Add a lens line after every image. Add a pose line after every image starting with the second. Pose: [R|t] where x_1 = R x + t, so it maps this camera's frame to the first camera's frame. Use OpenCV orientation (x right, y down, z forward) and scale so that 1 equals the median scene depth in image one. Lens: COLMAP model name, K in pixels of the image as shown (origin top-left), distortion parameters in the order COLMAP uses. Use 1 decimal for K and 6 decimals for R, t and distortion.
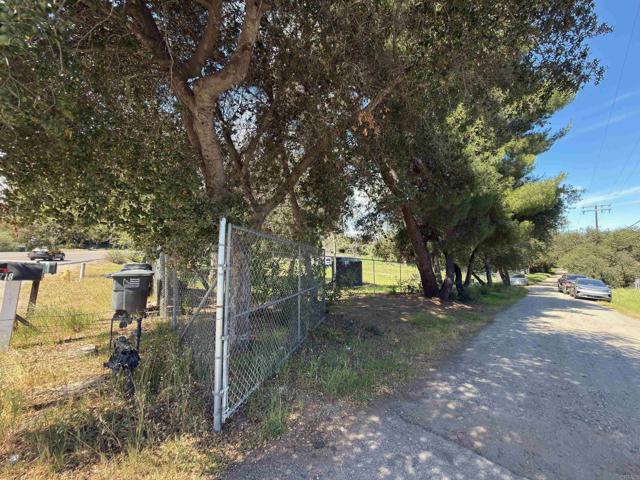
lens RADIAL K [[261.5, 0, 322.4], [0, 261.5, 240.2], [0, 0, 1]] dist [0.004860, 0.001931]
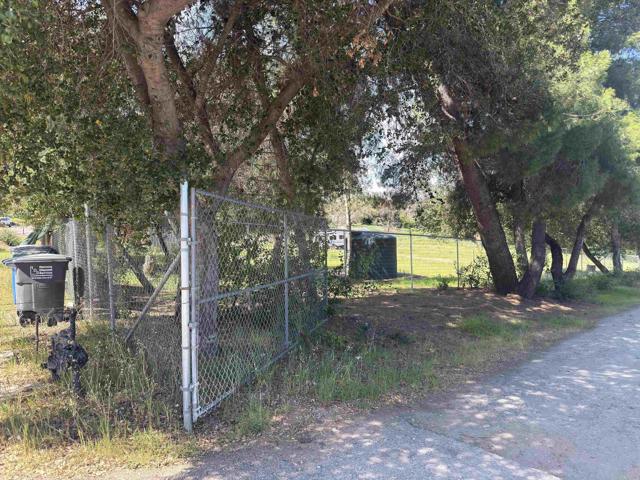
lens RADIAL K [[461.6, 0, 319.1], [0, 461.6, 242.1], [0, 0, 1]] dist [0.067500, -0.078047]
pose [[0.999276, -0.015578, -0.034719, 0.035809], [0.018456, 0.996281, 0.084168, -0.004080], [0.033279, -0.084748, 0.995847, -0.181060]]
